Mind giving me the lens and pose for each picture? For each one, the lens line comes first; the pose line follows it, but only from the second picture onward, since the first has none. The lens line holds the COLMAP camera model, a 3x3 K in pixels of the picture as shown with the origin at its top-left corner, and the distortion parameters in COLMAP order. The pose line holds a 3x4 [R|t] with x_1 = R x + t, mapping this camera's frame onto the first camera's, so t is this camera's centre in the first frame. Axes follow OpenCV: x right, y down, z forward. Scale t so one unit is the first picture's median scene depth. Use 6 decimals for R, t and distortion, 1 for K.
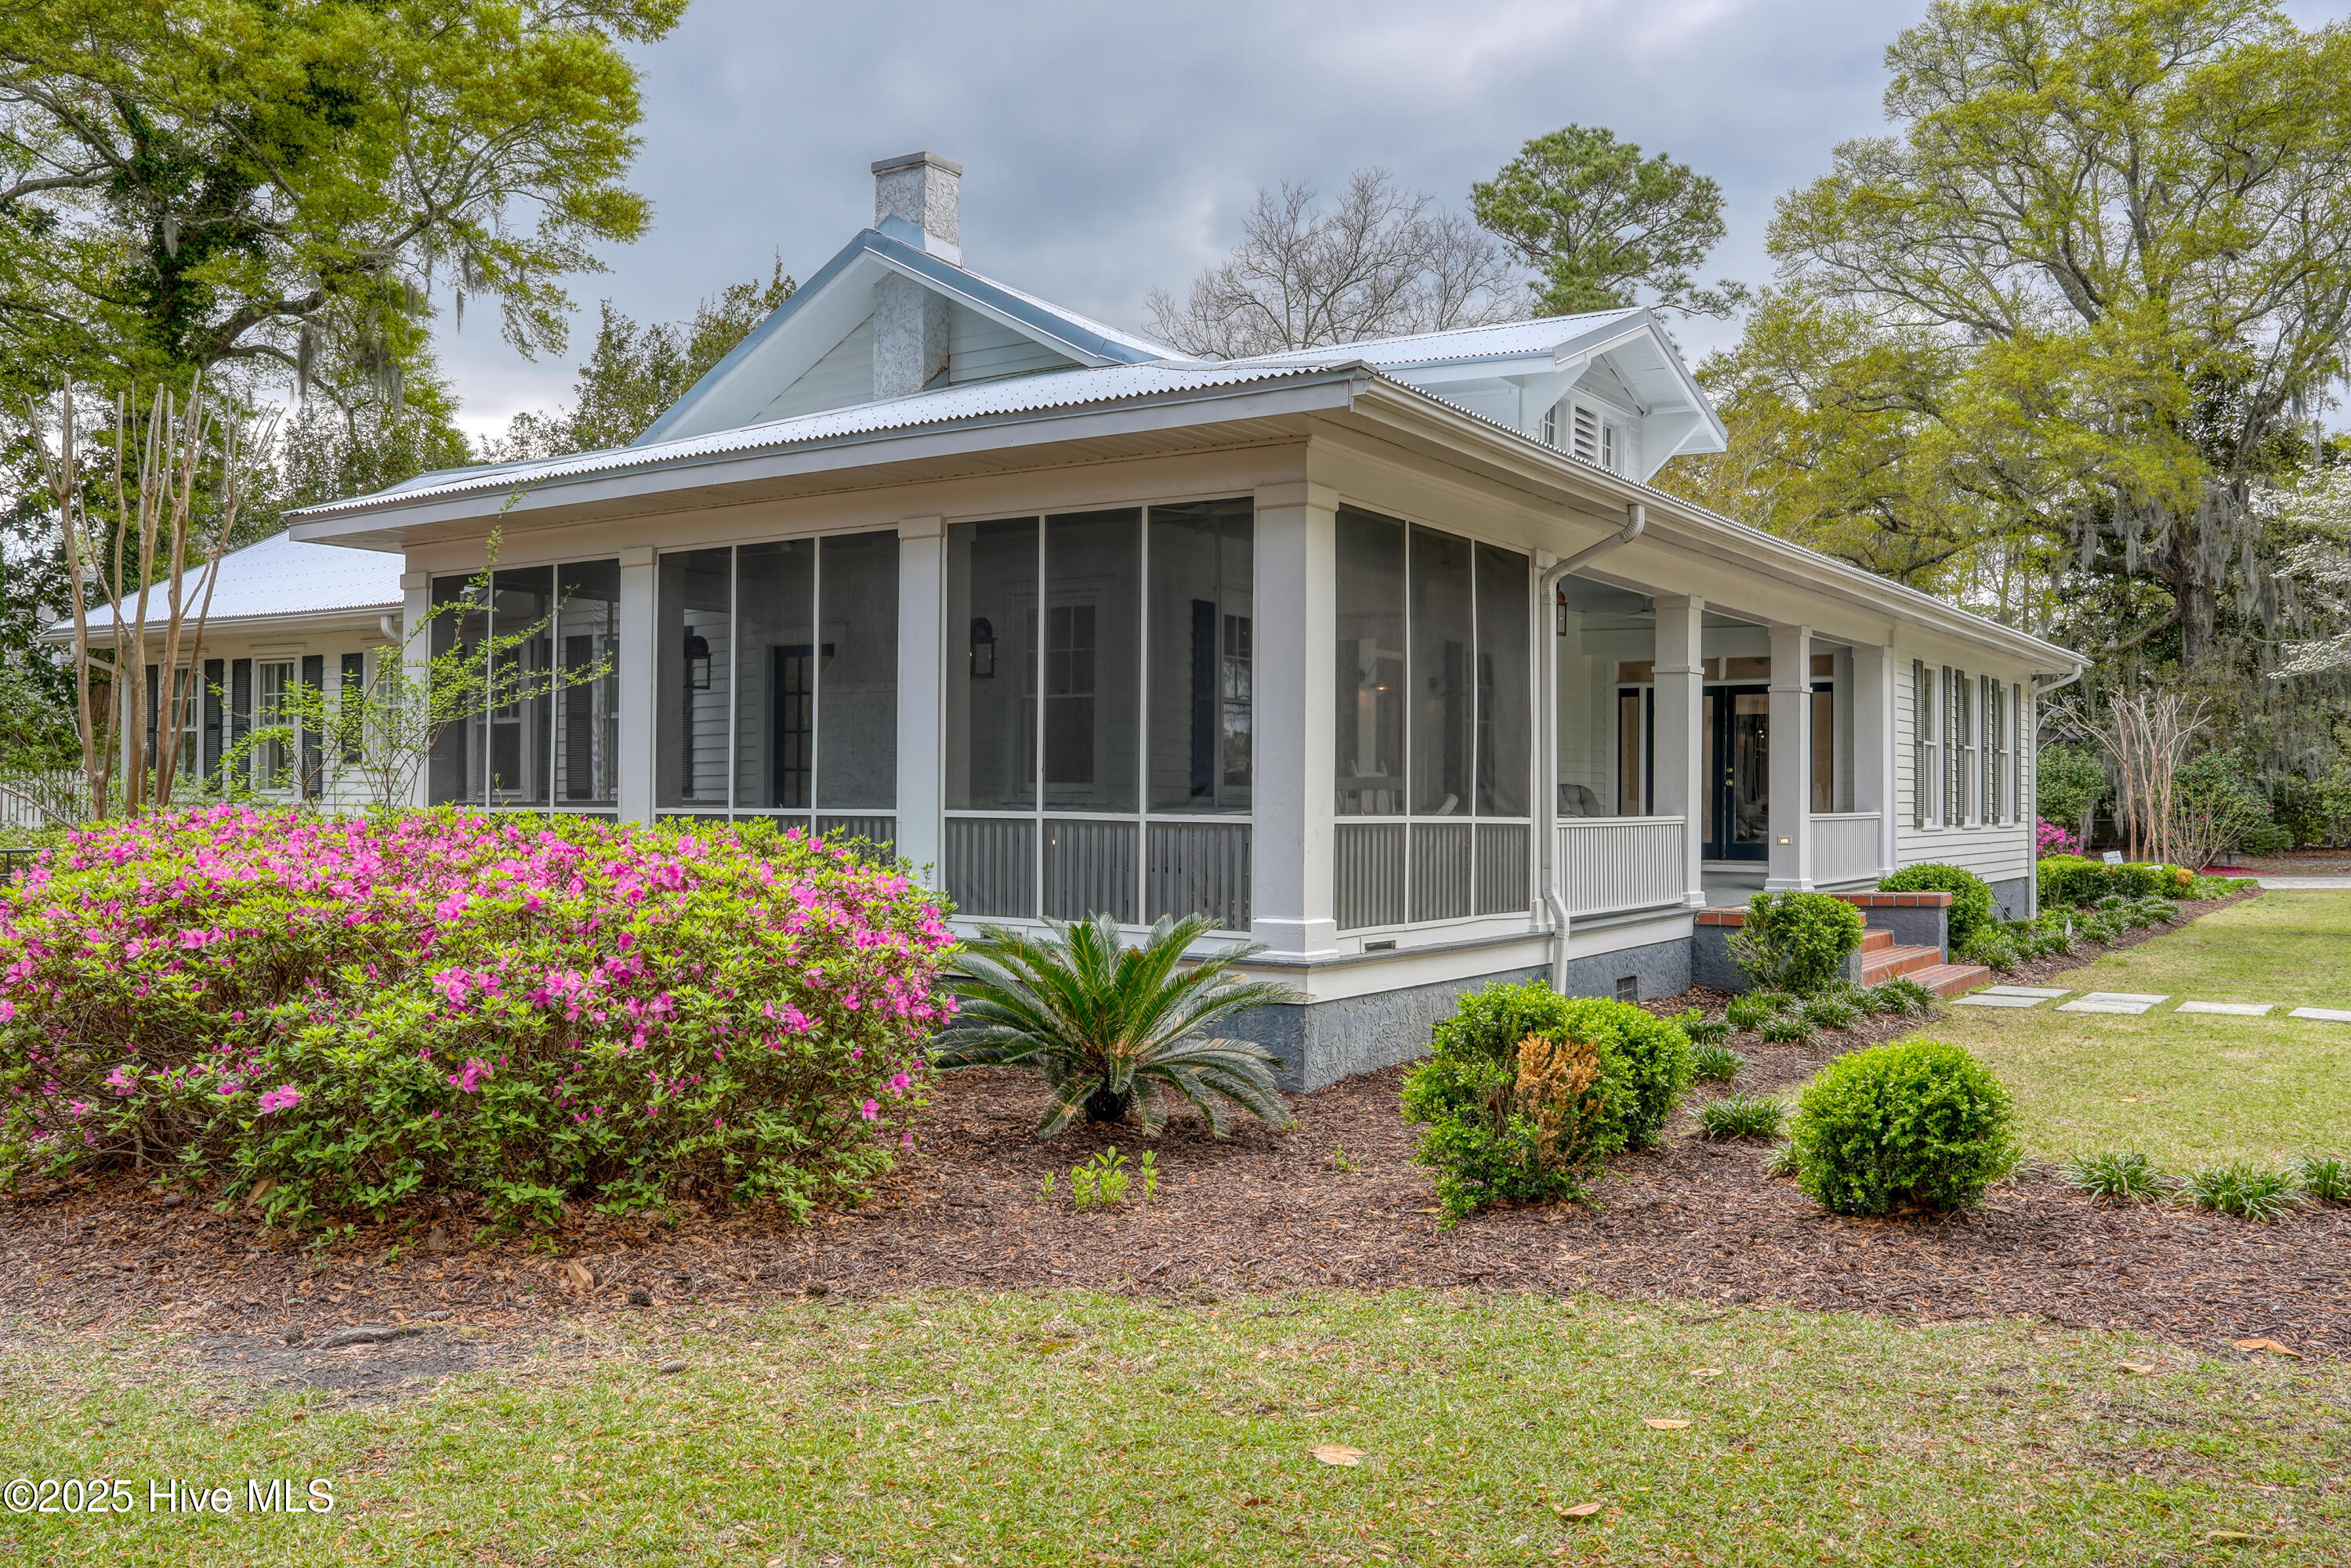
lens RADIAL K [[1915.2, 0, 1175.5], [0, 1915.2, 784.0], [0, 0, 1]] dist [-0.004537, -0.001088]
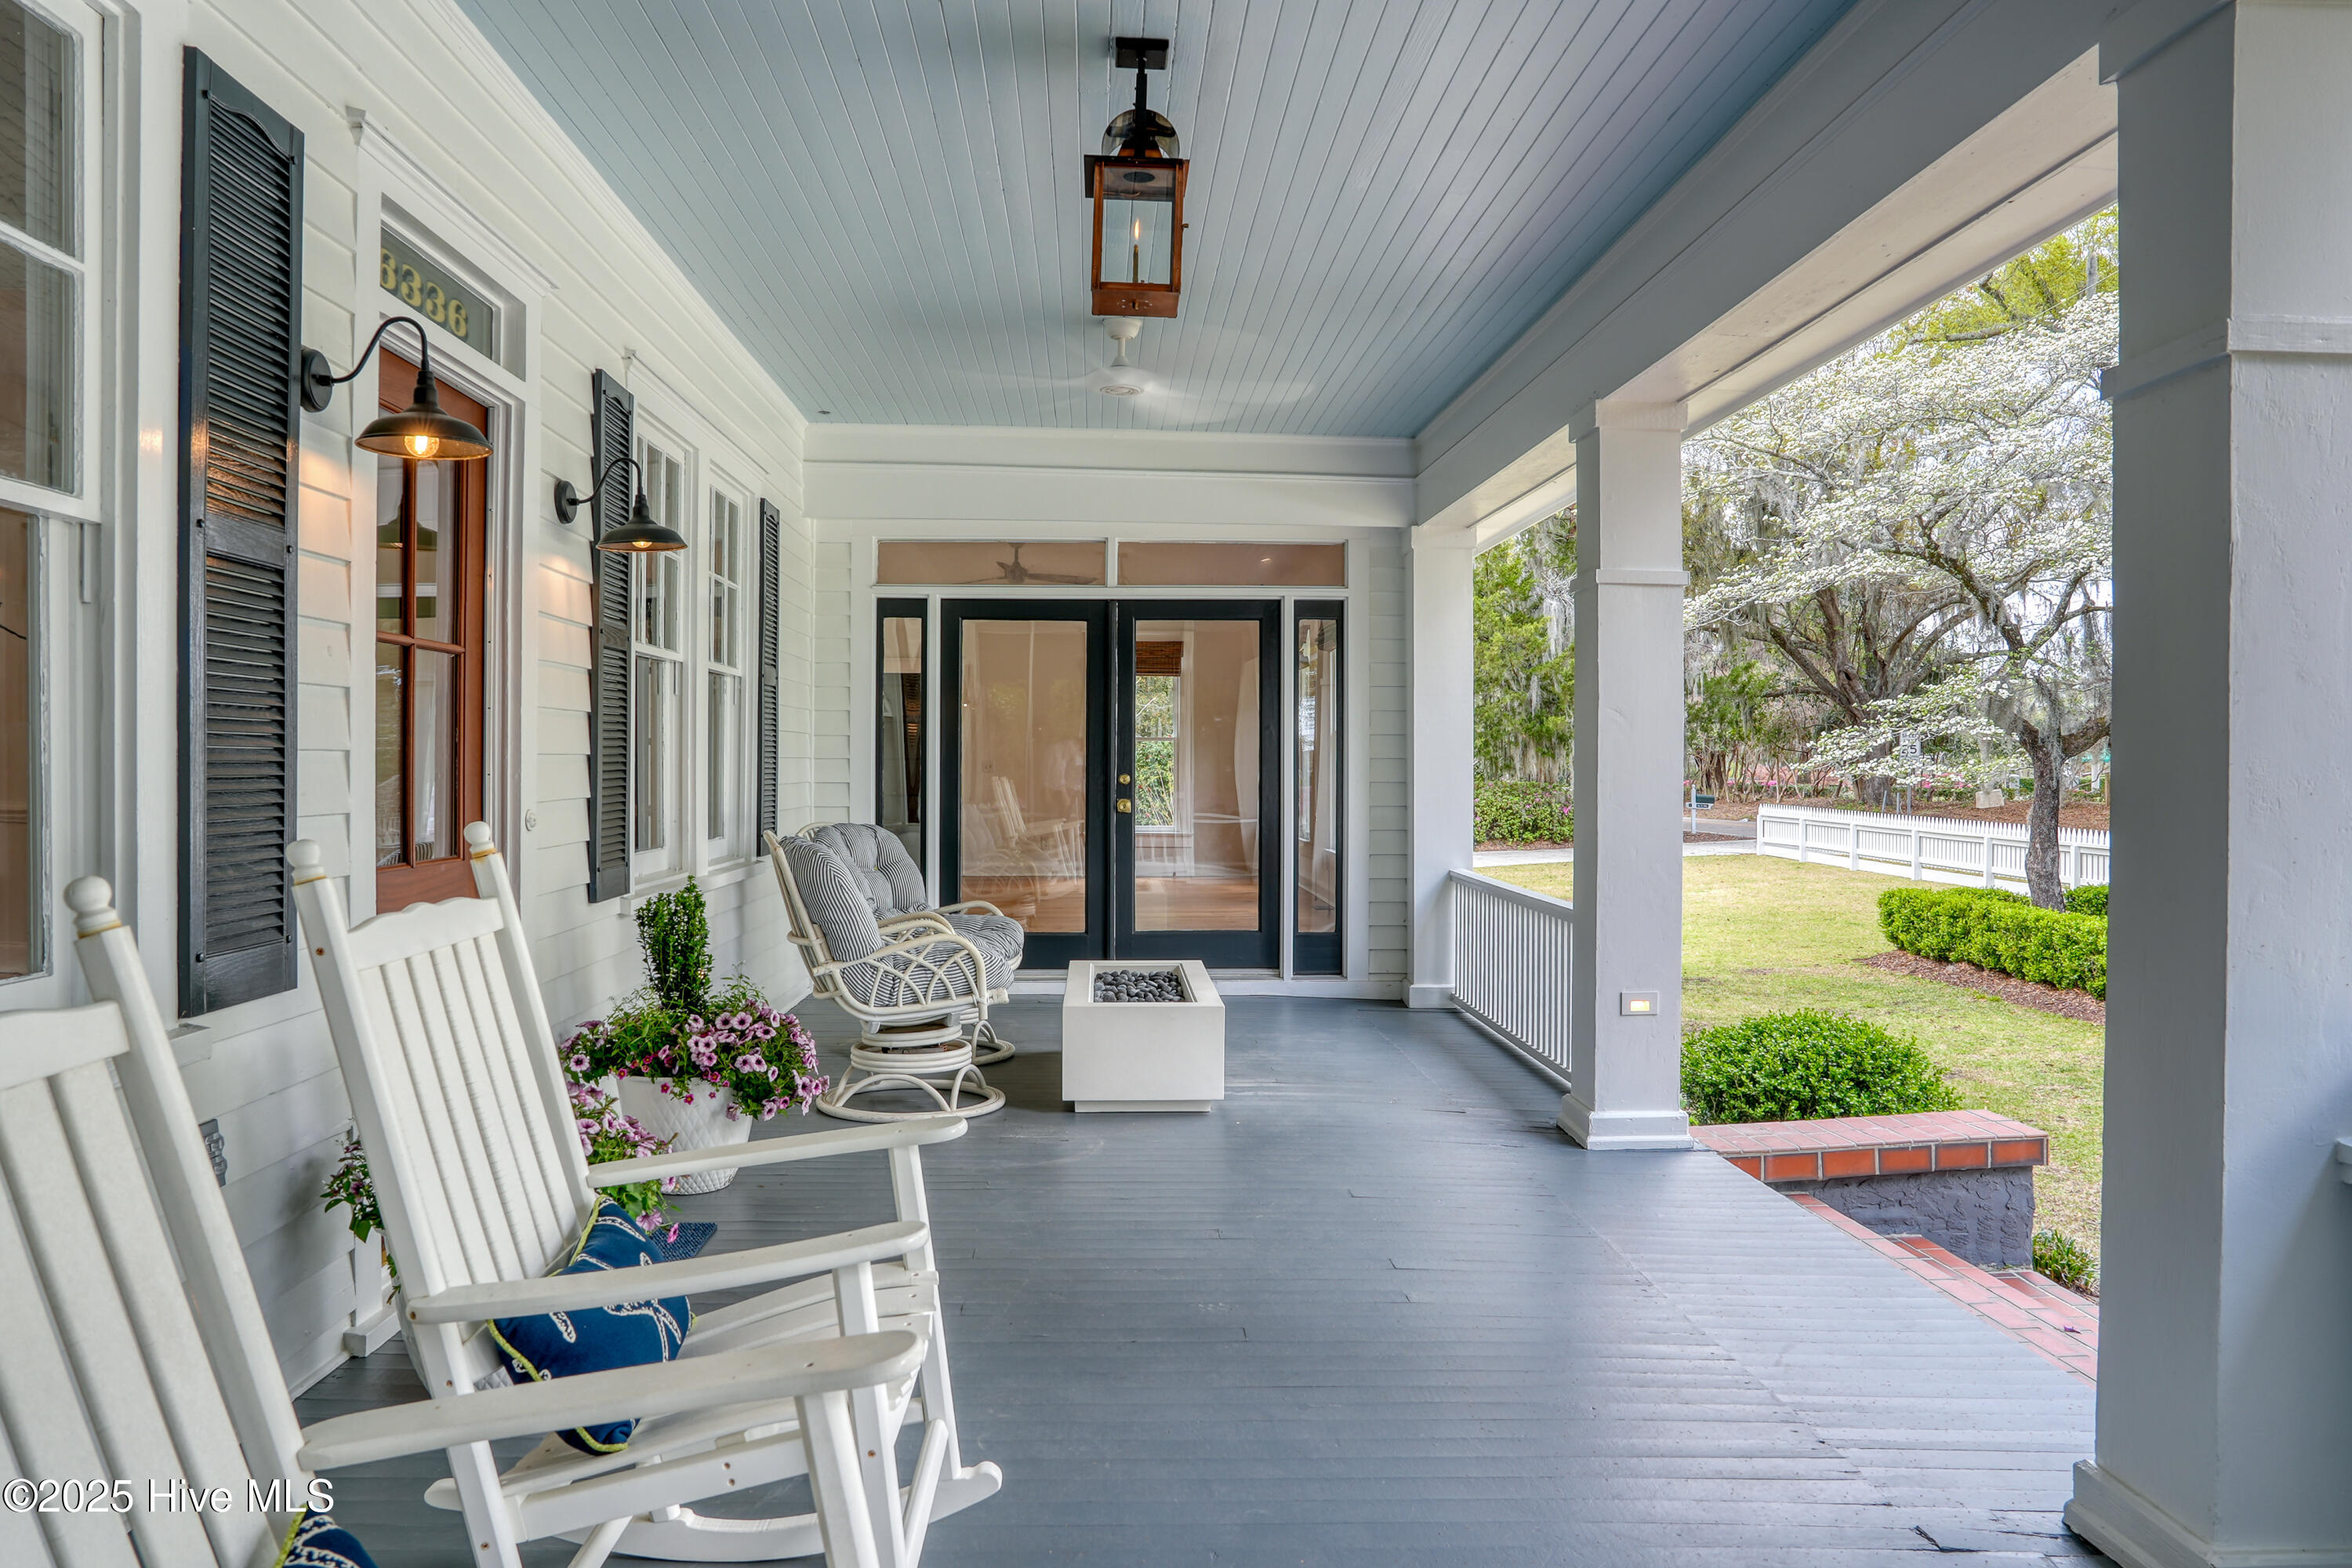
lens RADIAL K [[1655.6, 0, 1176.0], [0, 1655.6, 784.0], [0, 0, 1]] dist [-0.031613, 0.002812]
pose [[0.804935, -0.007577, 0.593315, 0.077949], [-0.006484, 0.999746, 0.021565, -0.020711], [-0.593328, -0.021205, 0.804681, 0.926713]]
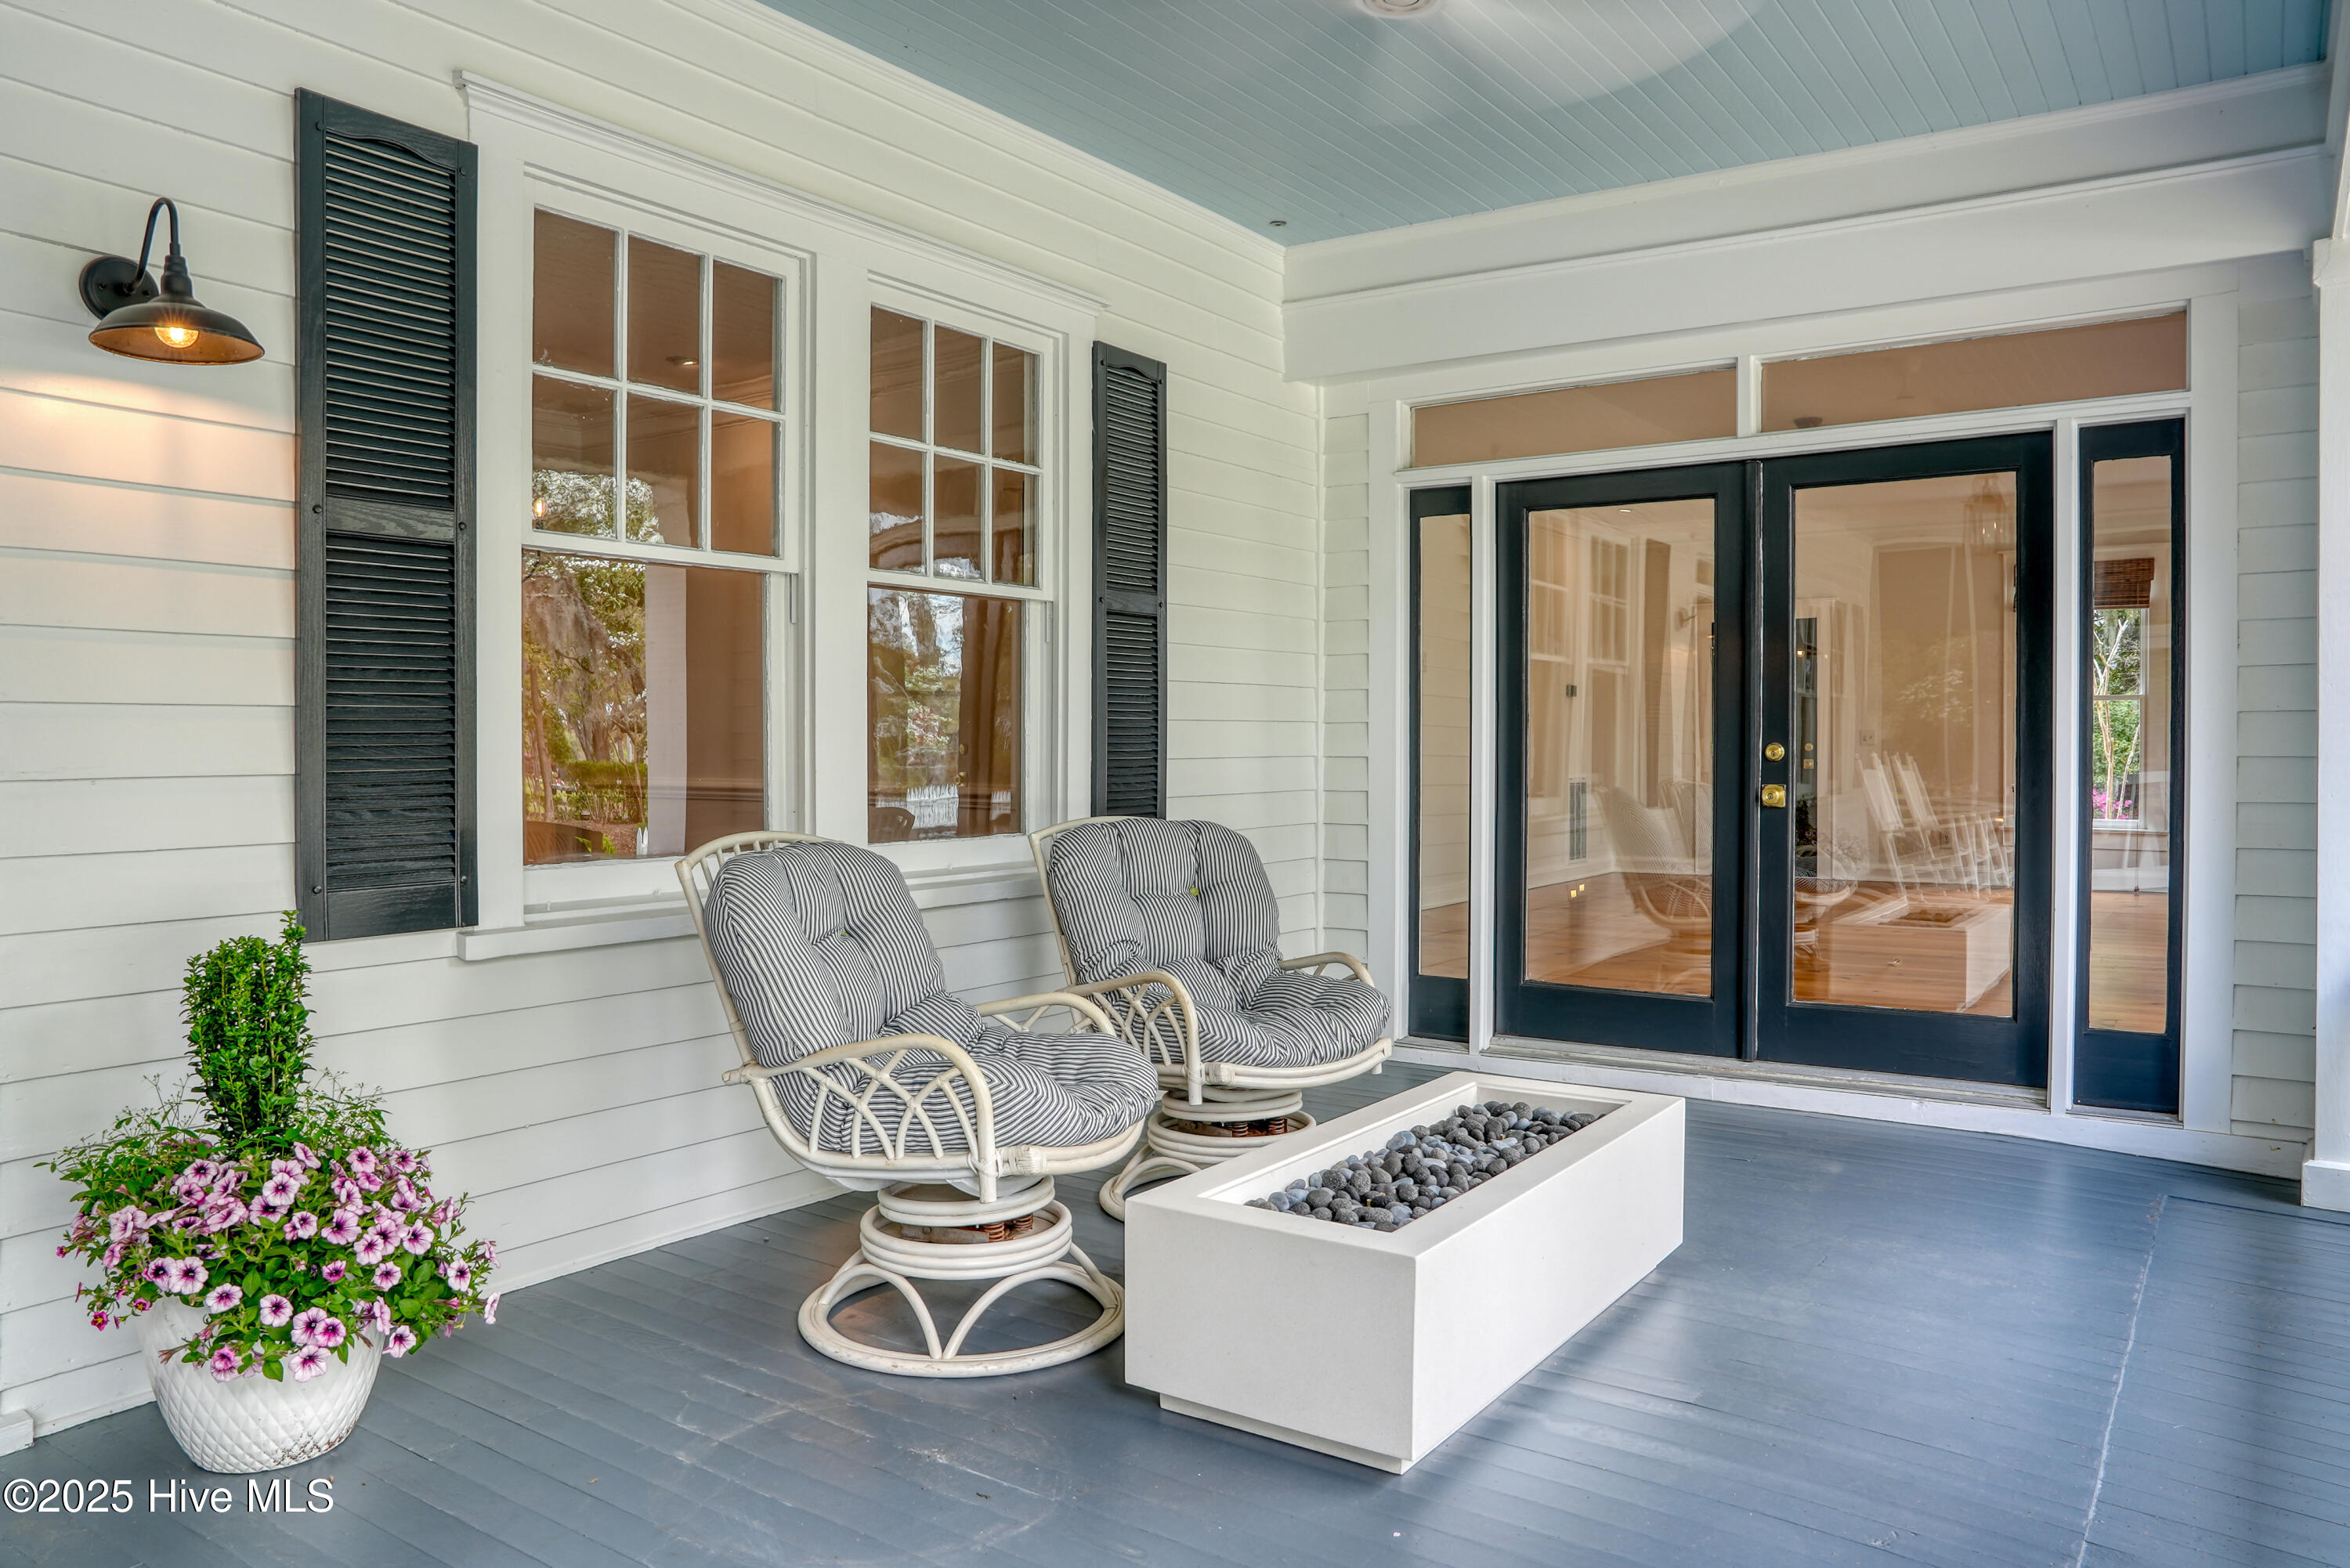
lens RADIAL K [[1654.0, 0, 1175.0], [0, 1654.0, 784.0], [0, 0, 1]] dist [-0.031613, 0.002812]
pose [[0.999980, -0.003710, 0.005183, 0.276954], [0.003517, 0.999314, 0.036857, -0.016254], [-0.005316, -0.036838, 0.999307, 1.052022]]
